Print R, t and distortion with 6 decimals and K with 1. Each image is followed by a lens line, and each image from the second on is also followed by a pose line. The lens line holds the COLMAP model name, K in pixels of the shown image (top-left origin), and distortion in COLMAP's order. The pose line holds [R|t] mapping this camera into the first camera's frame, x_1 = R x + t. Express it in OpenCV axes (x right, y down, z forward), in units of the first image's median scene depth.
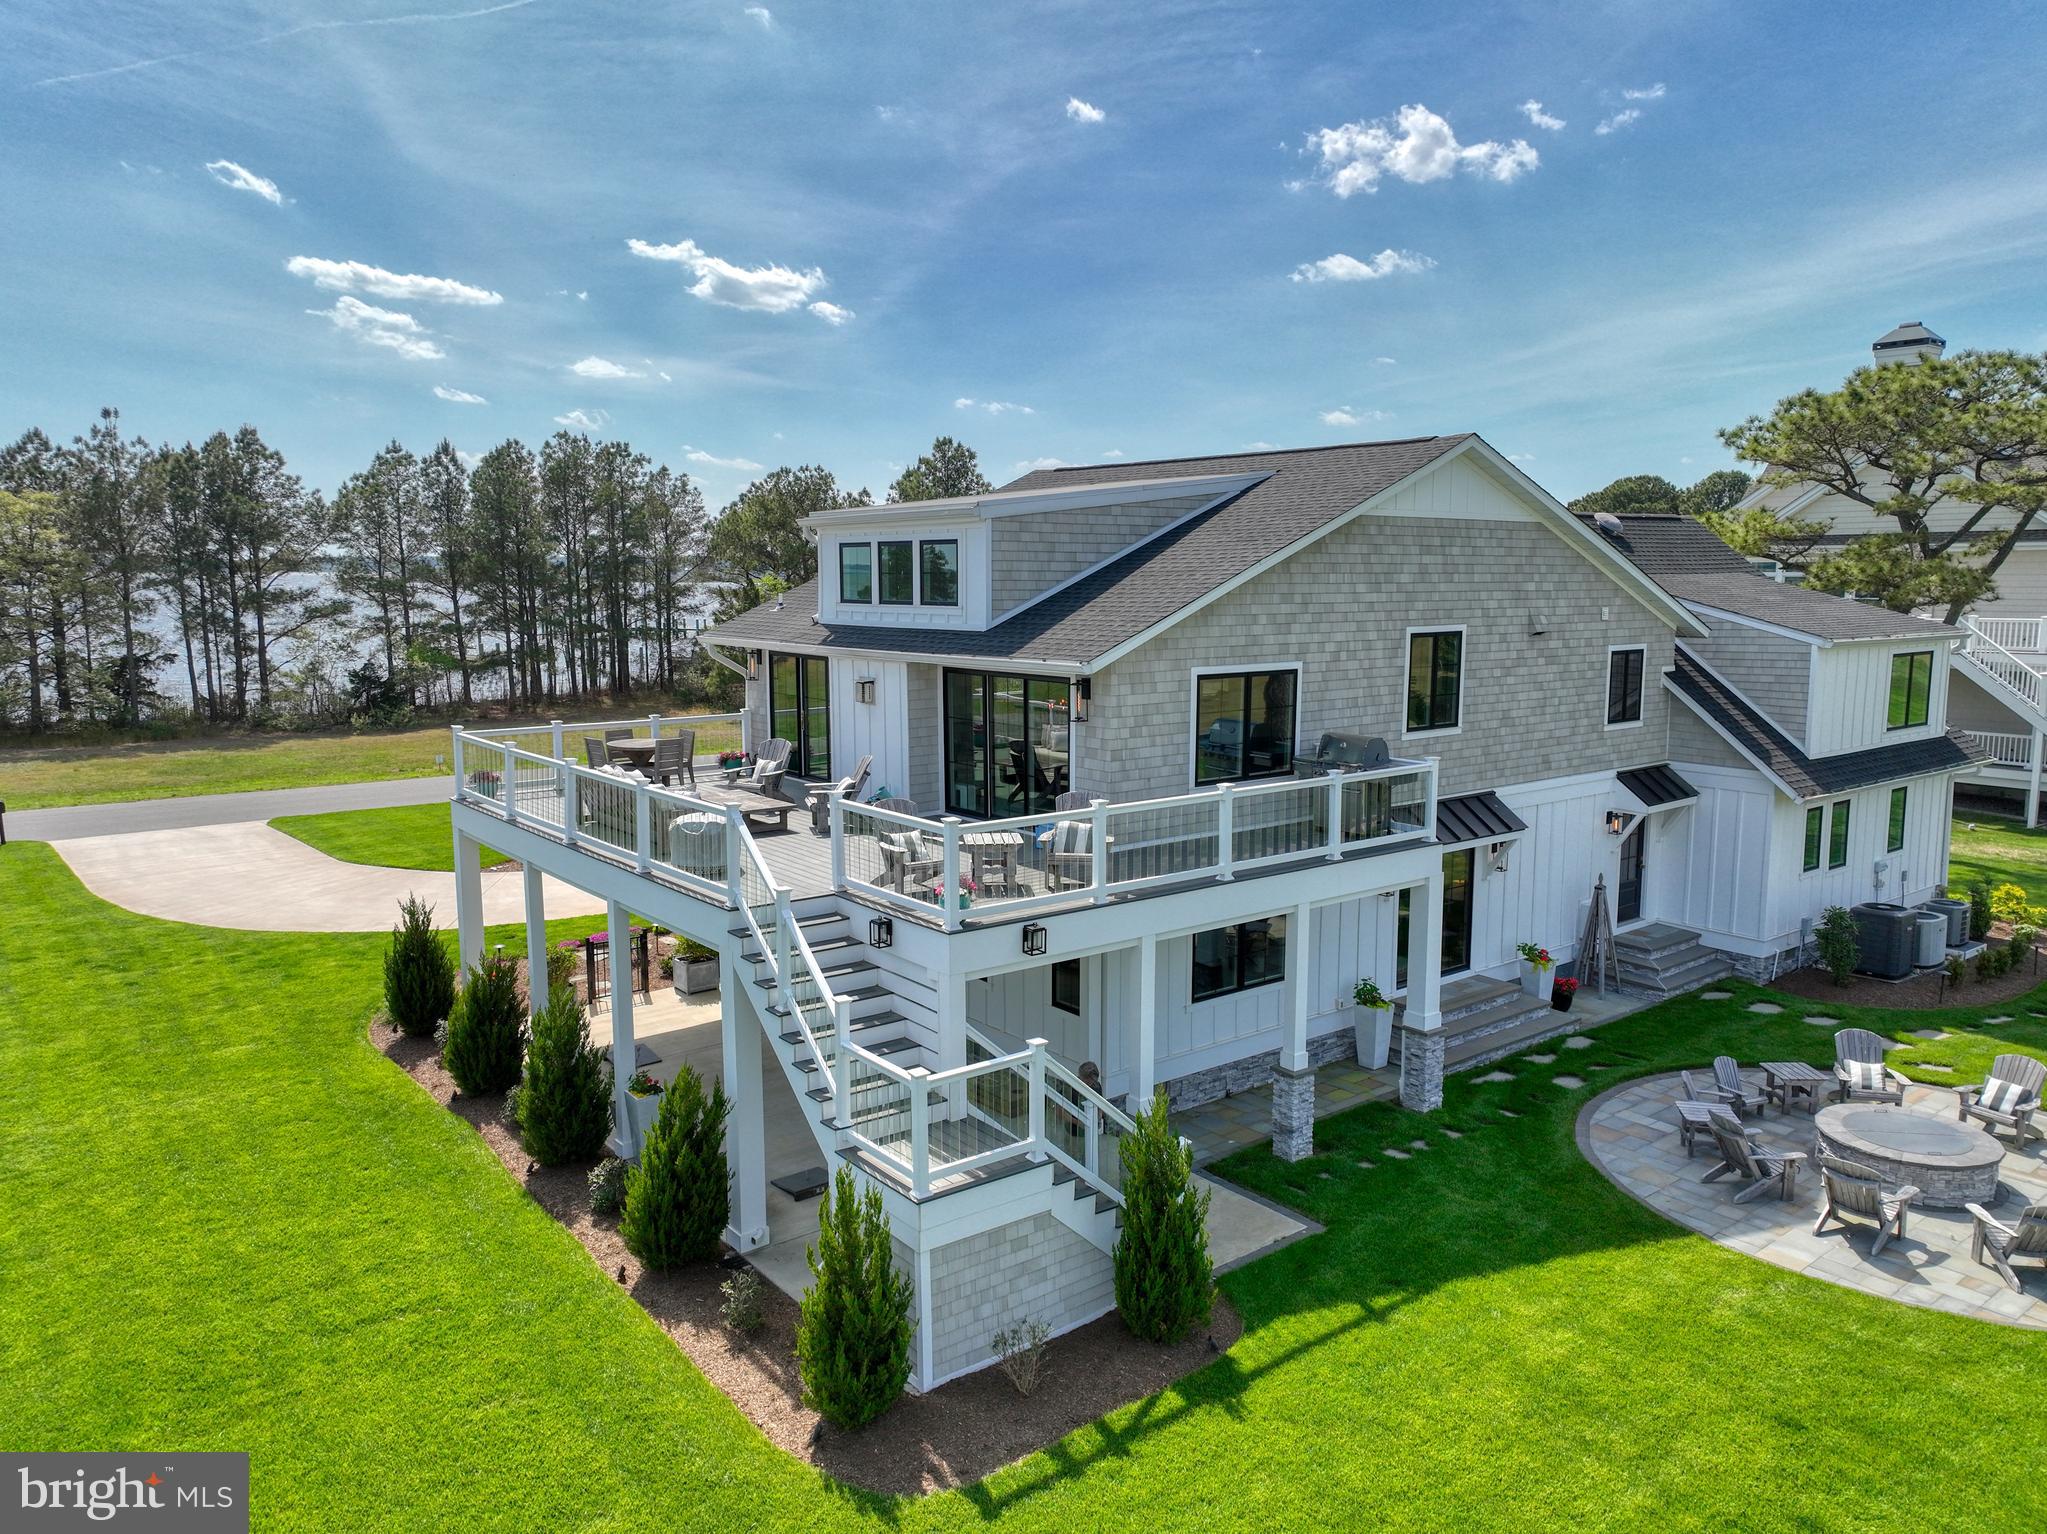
lens RADIAL K [[1424.3, 0, 1022.3], [0, 1424.3, 772.7], [0, 0, 1]] dist [0.012112, 0.007684]
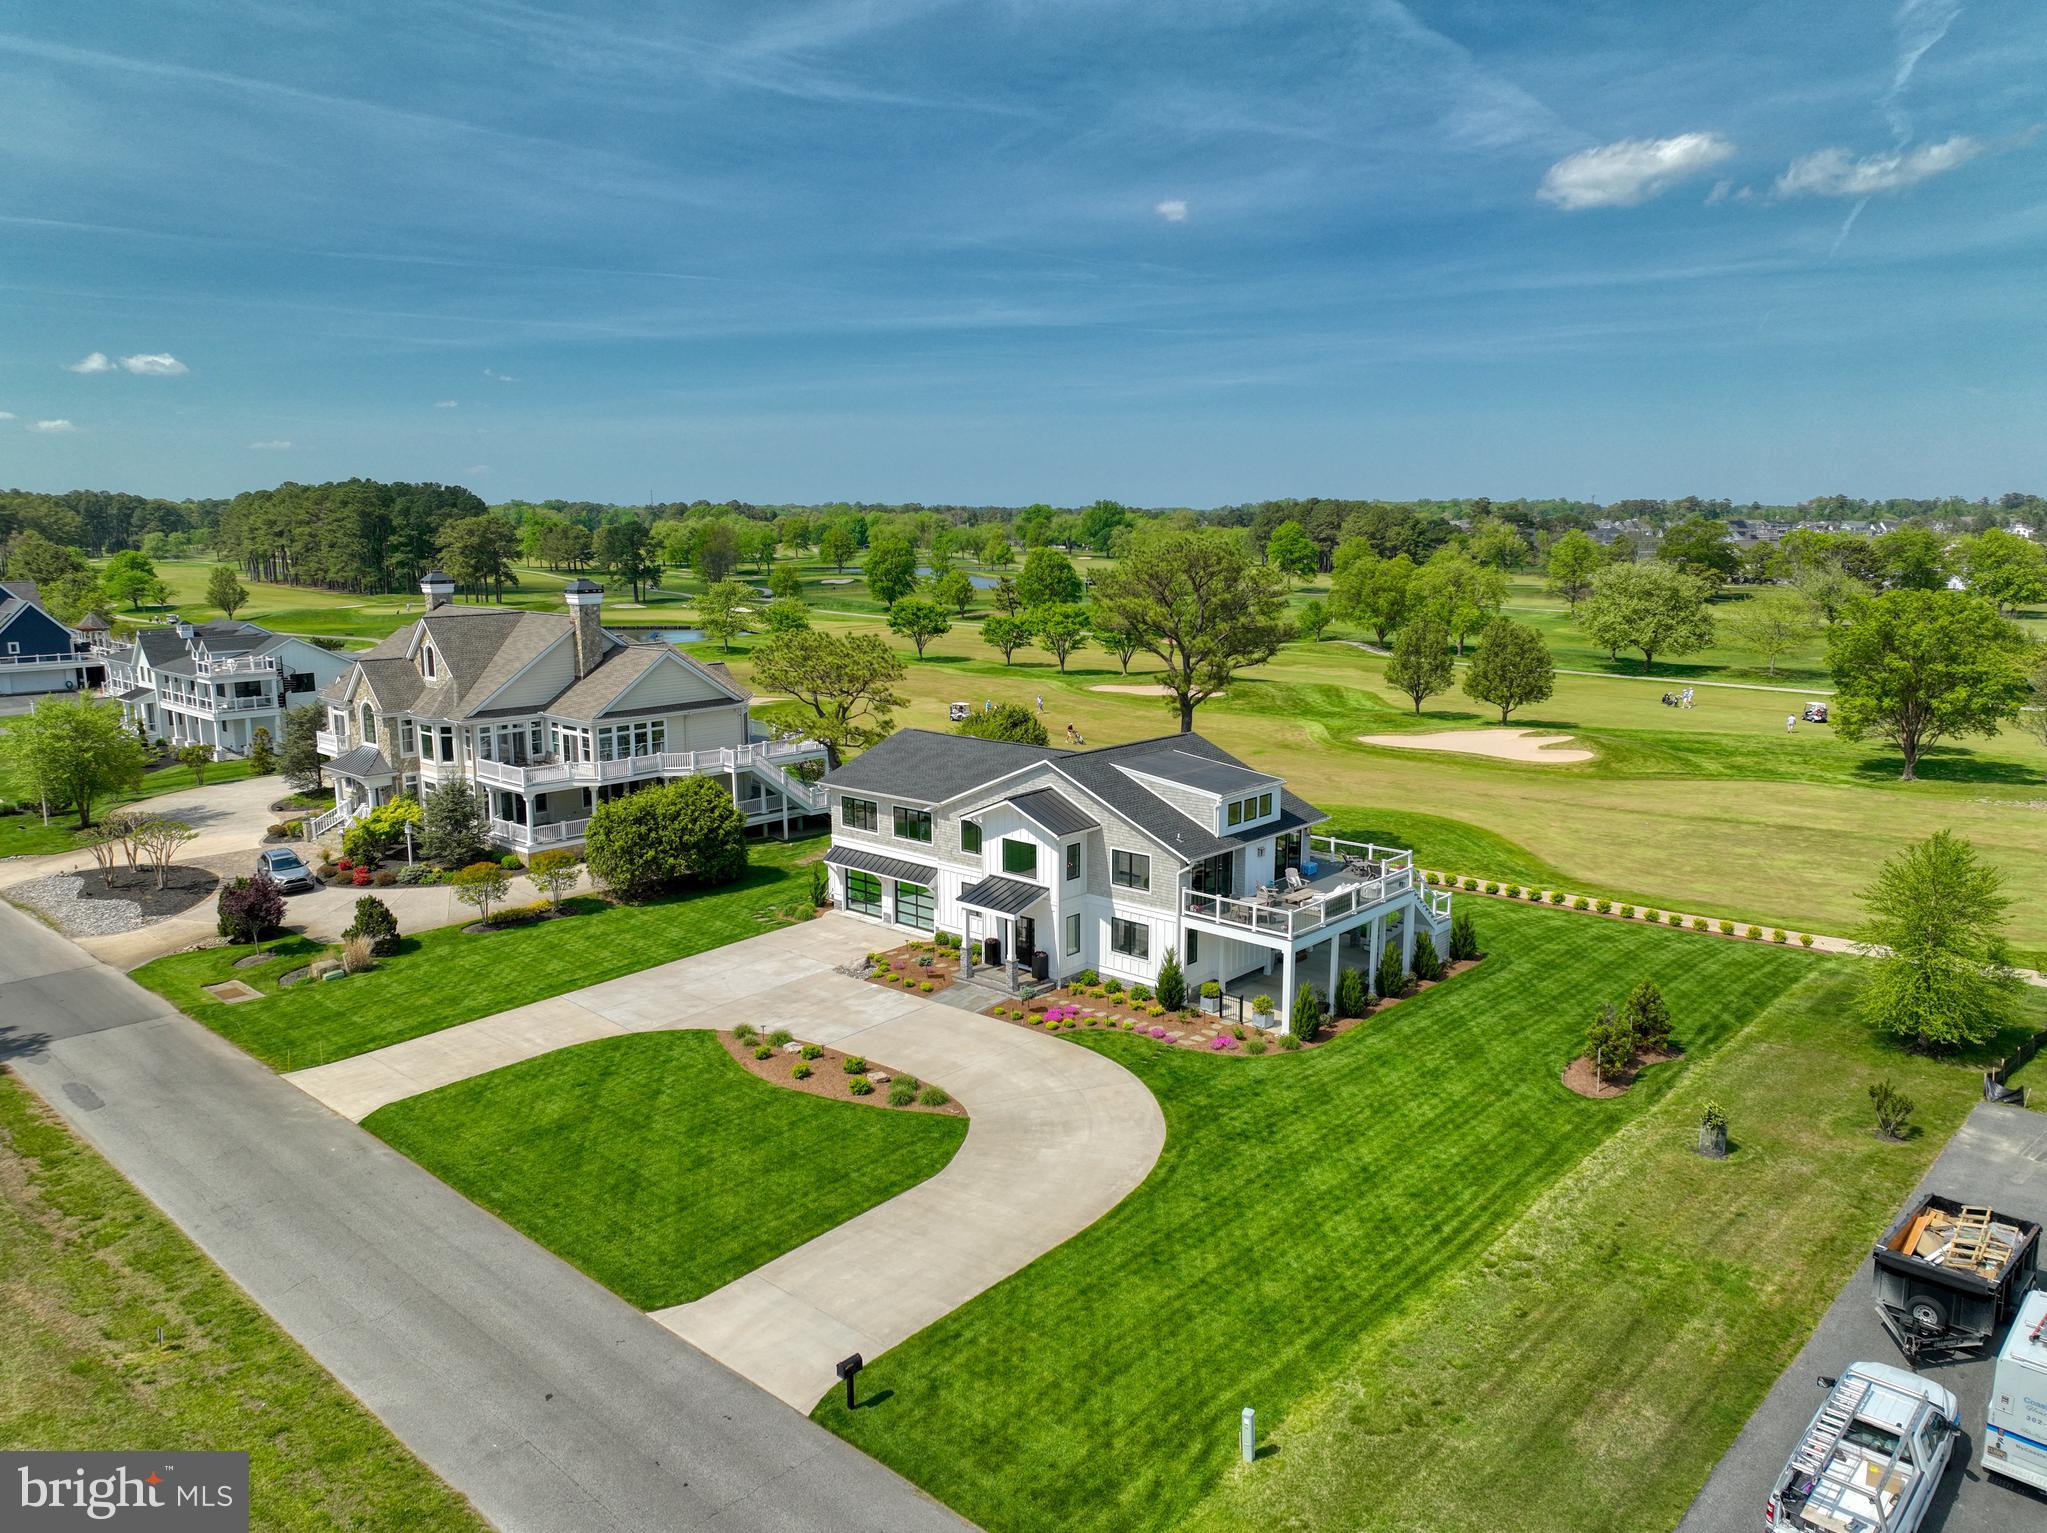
lens RADIAL K [[1424.3, 0, 1021.3], [0, 1424.3, 758.3], [0, 0, 1]] dist [0.012112, 0.007684]
pose [[-0.155247, -0.151579, 0.976177, -2.682763], [0.152779, 0.972585, 0.175319, -0.782080], [-0.975990, 0.176357, -0.127832, 1.740907]]
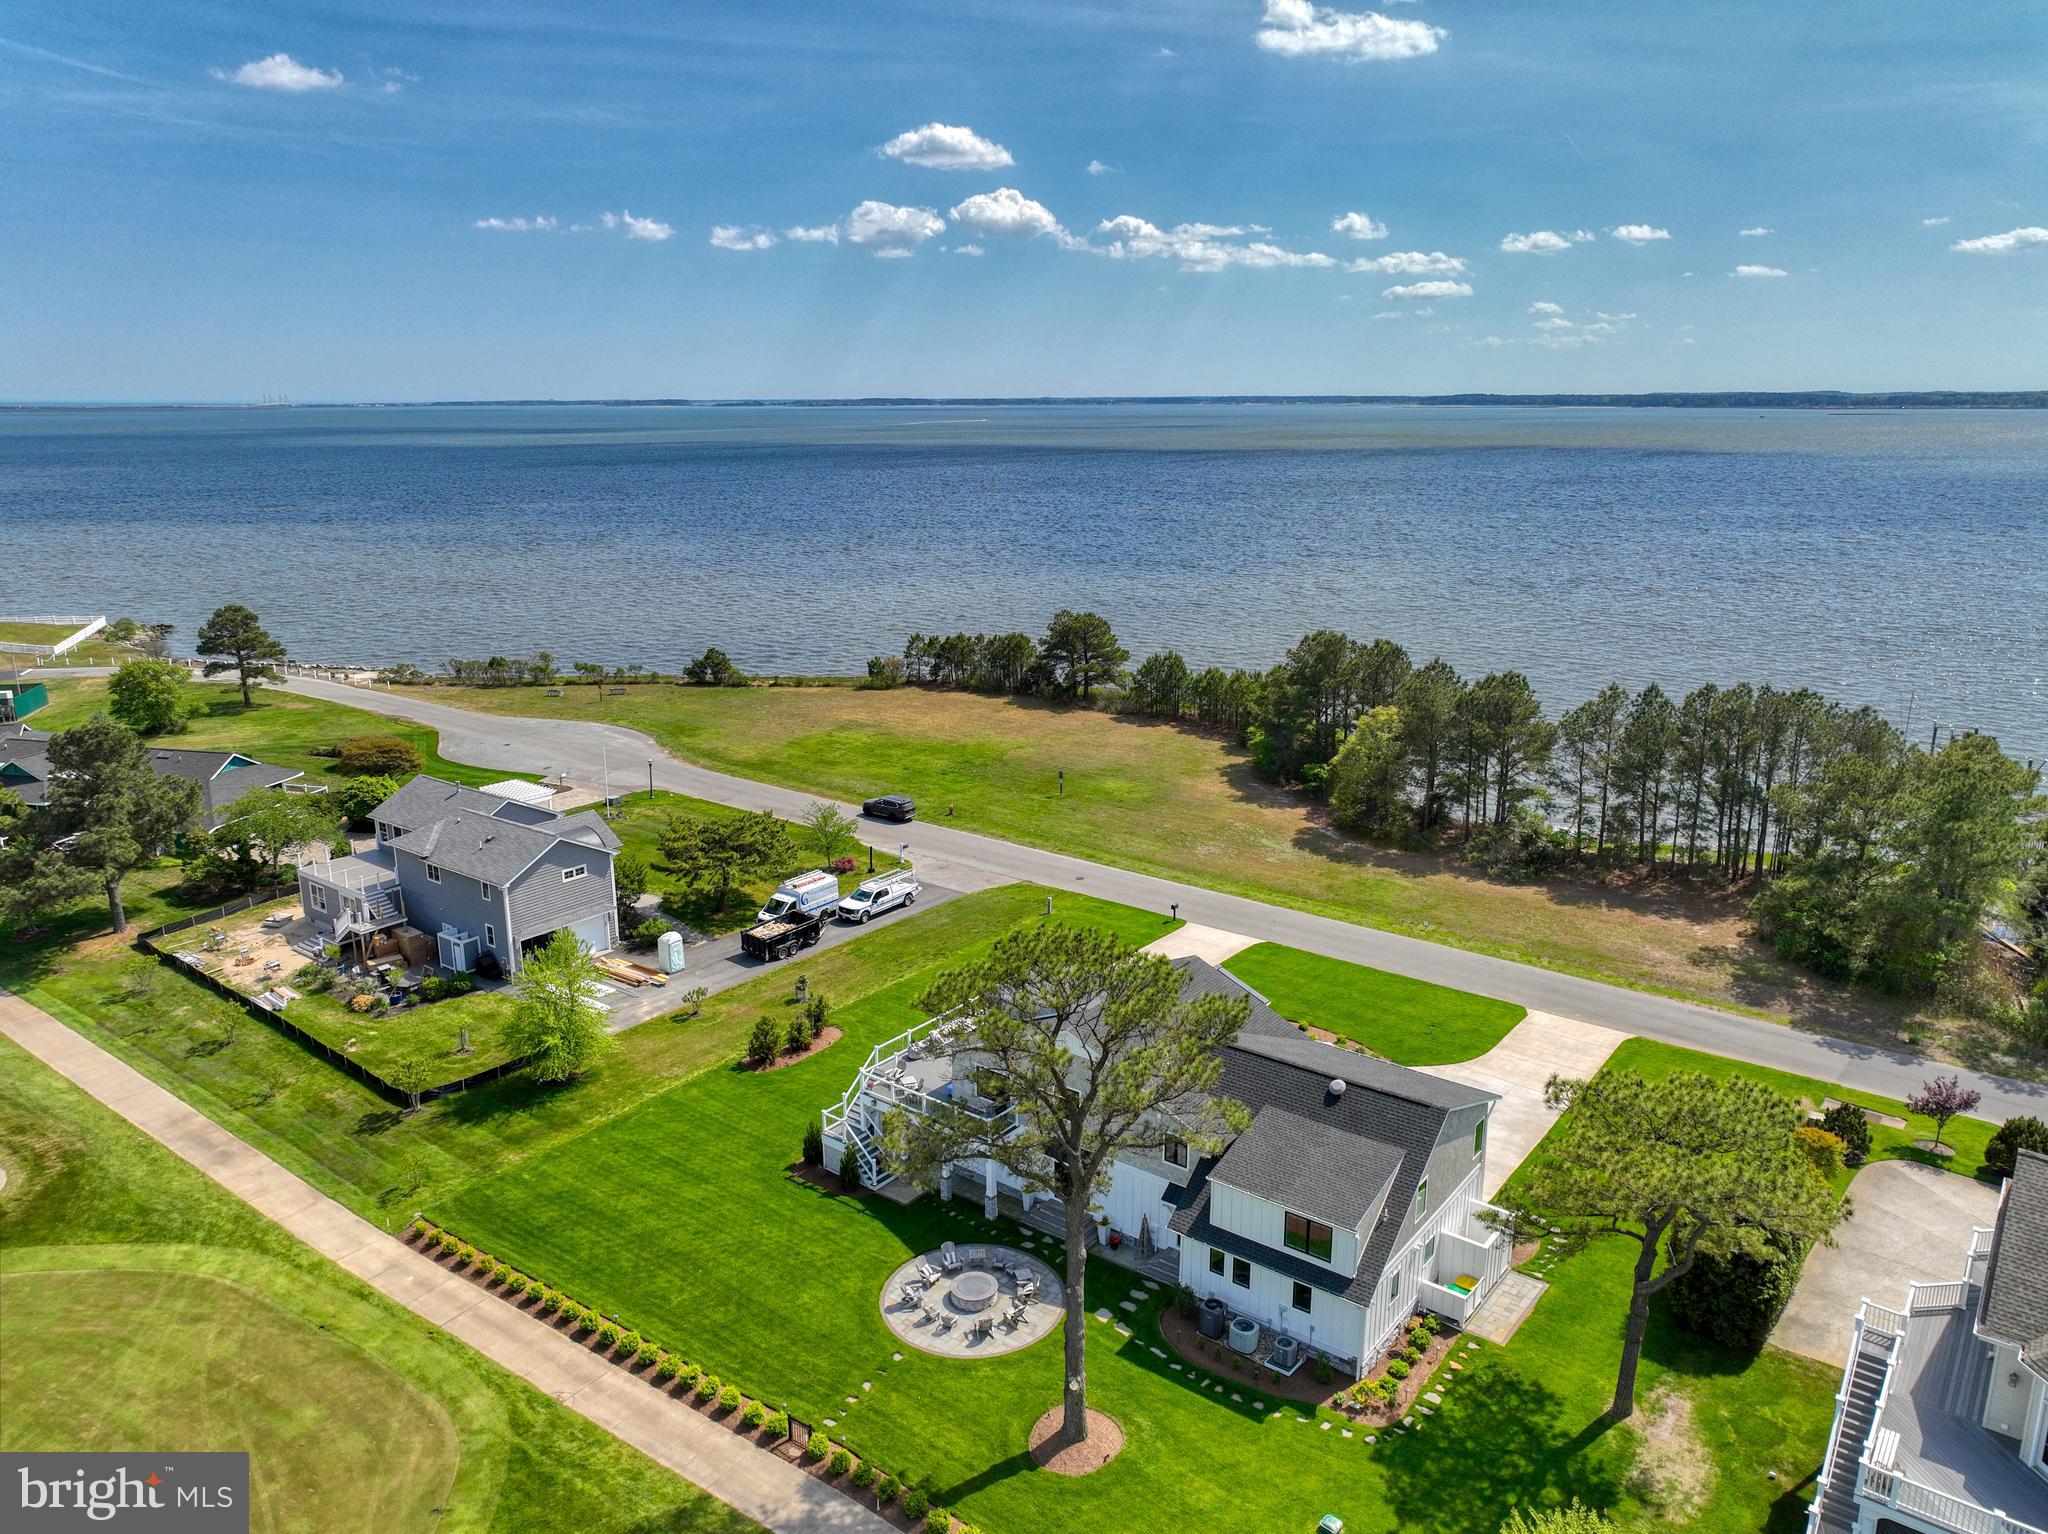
lens RADIAL K [[1425.0, 0, 1025.4], [0, 1425.0, 756.1], [0, 0, 1]] dist [0.012112, 0.007684]
pose [[0.255034, 0.232704, -0.938513, 2.749803], [-0.136515, 0.969552, 0.203303, -1.291844], [0.957247, 0.076272, 0.279036, 0.072255]]
